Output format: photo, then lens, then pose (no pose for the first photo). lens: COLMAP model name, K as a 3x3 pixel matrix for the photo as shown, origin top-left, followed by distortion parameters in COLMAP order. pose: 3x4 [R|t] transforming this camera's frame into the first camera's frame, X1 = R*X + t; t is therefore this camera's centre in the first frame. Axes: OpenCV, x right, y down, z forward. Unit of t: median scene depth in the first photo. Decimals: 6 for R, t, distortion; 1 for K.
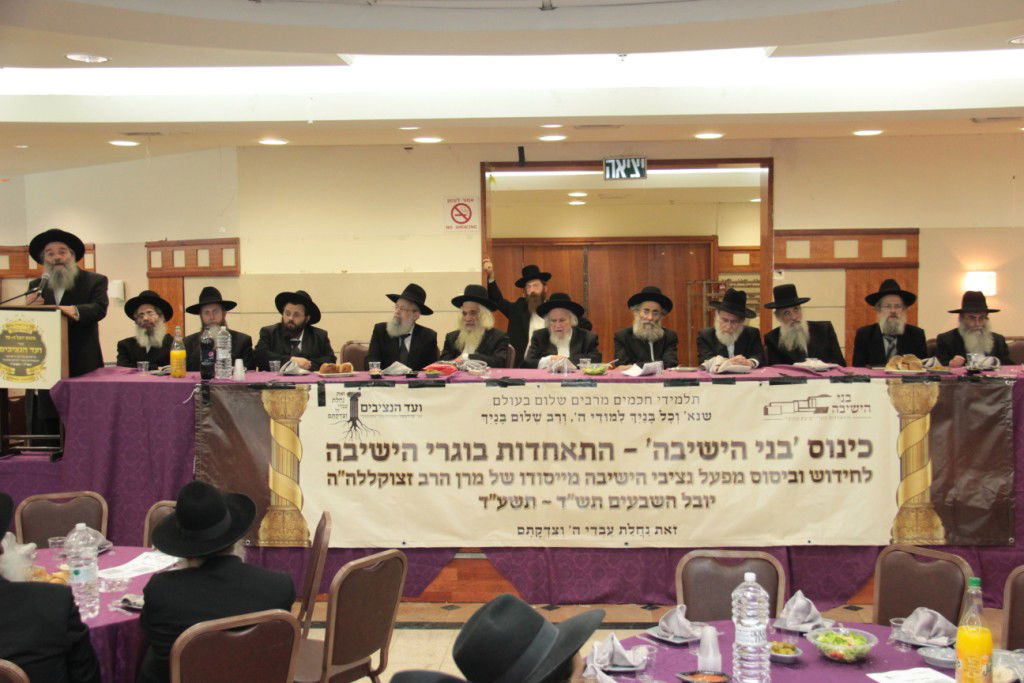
lens RADIAL K [[1260.3, 0, 512.0], [0, 1260.3, 341.5], [0, 0, 1]] dist [0.008243, 0.019134]
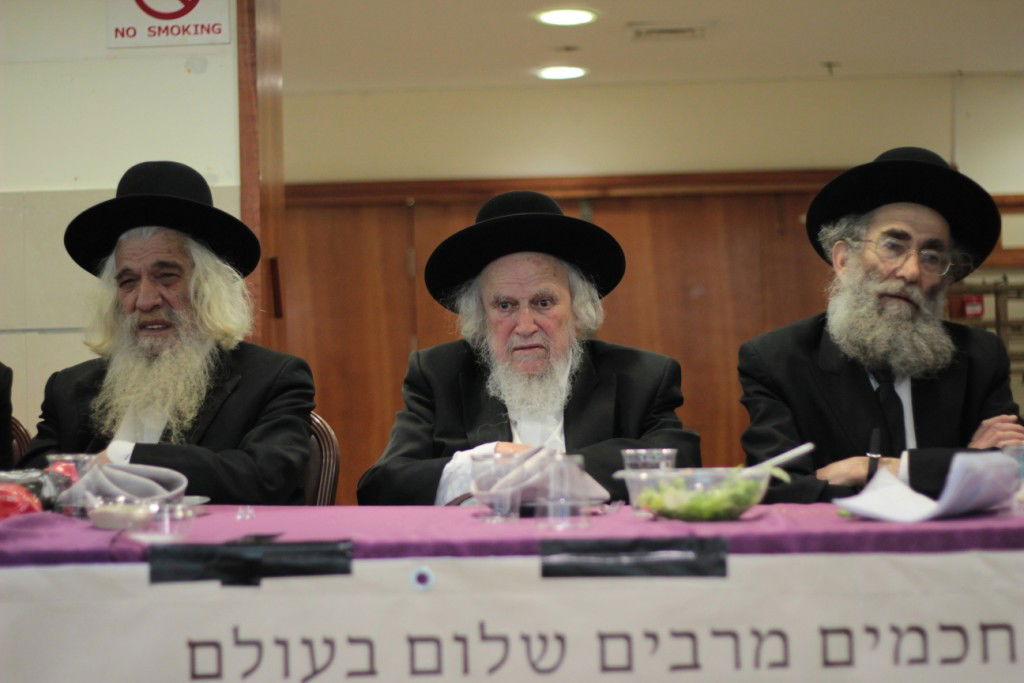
lens RADIAL K [[2395.1, 0, 512.0], [0, 2395.1, 341.5], [0, 0, 1]] dist [-0.042098, -0.065465]
pose [[0.999121, -0.013454, 0.039702, 0.018357], [0.015896, 0.997959, -0.061851, 0.019862], [-0.038789, 0.062428, 0.997295, 0.565749]]
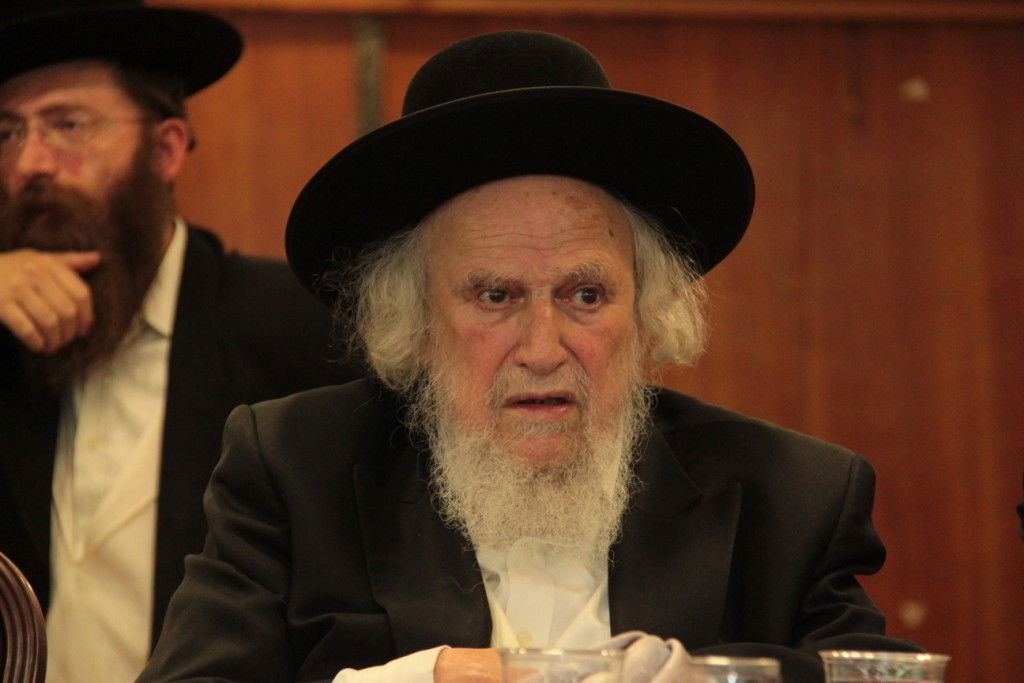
lens RADIAL K [[7139.6, 0, 512.0], [0, 7139.6, 341.5], [0, 0, 1]] dist [0.924764, 24.078174]
pose [[0.997231, 0.040865, 0.062135, 0.000571], [-0.036348, 0.996729, -0.072179, 0.030205], [-0.064882, 0.069721, 0.995454, 0.442682]]
